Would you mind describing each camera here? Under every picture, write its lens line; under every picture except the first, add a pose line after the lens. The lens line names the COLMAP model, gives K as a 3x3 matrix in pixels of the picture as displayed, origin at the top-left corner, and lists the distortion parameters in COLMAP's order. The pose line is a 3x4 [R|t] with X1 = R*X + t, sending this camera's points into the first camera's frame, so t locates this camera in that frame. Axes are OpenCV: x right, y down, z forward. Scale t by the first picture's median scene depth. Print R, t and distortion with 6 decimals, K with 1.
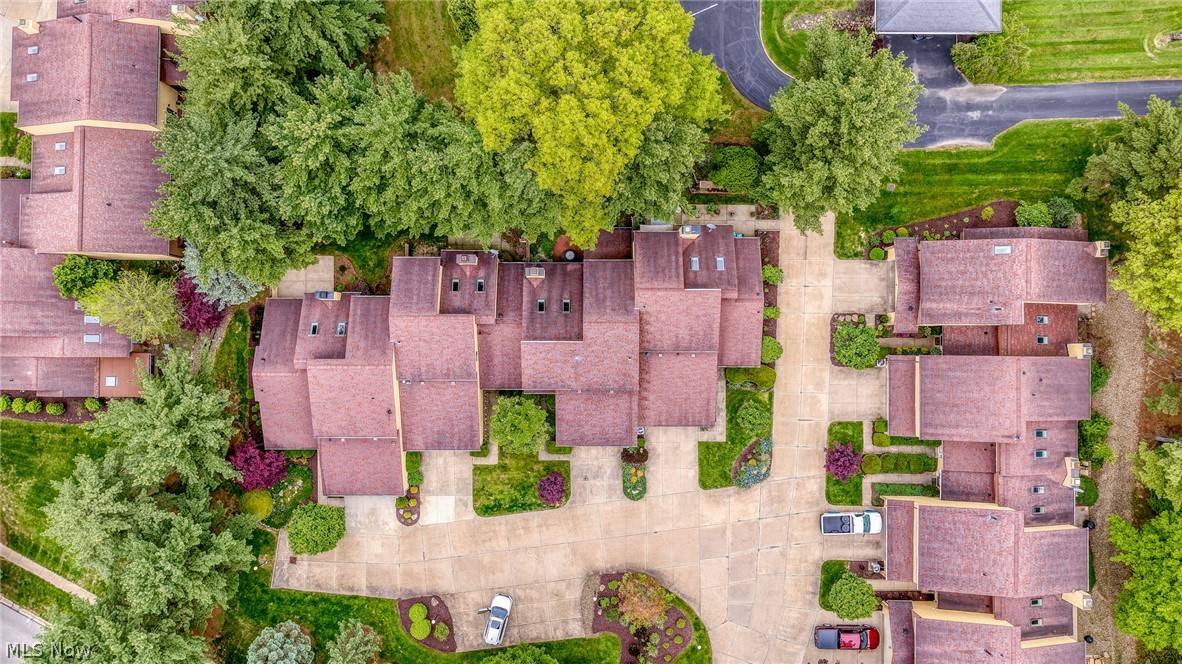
lens RADIAL K [[822.3, 0, 591.0], [0, 822.3, 332.0], [0, 0, 1]] dist [0.005086, -0.007659]
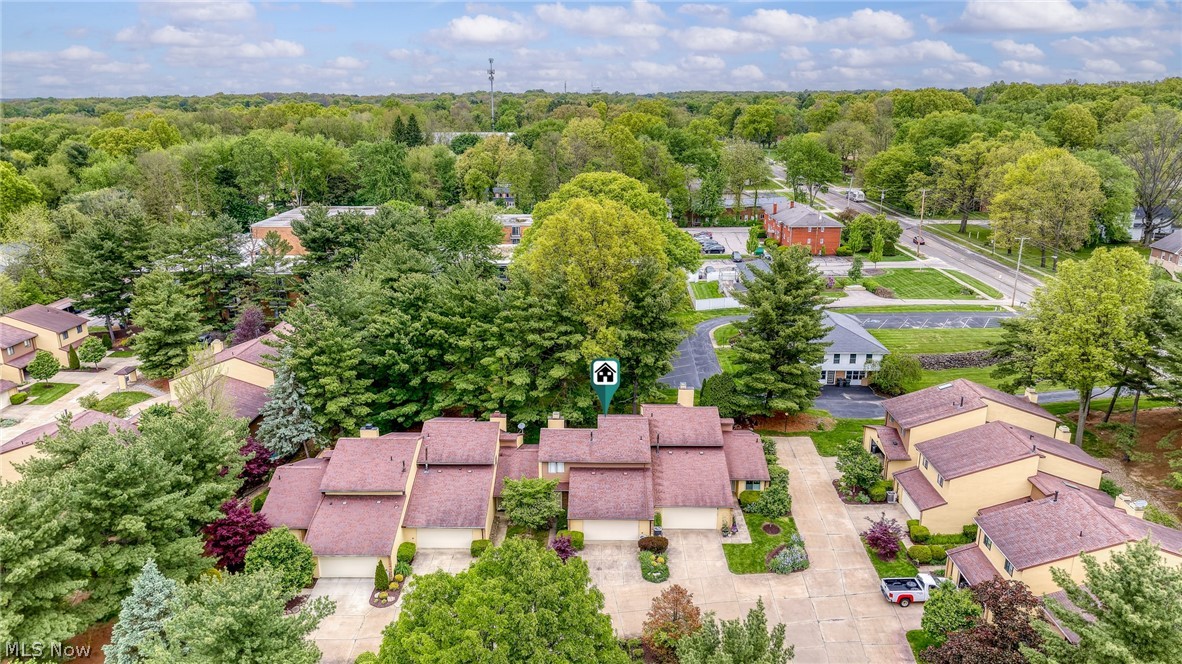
lens RADIAL K [[822.3, 0, 591.0], [0, 822.3, 332.0], [0, 0, 1]] dist [0.005086, -0.007659]
pose [[0.999924, 0.006501, -0.010448, -0.007319], [-0.011950, 0.310495, -0.950500, 0.931405], [-0.002935, 0.950553, 0.310550, 0.493516]]
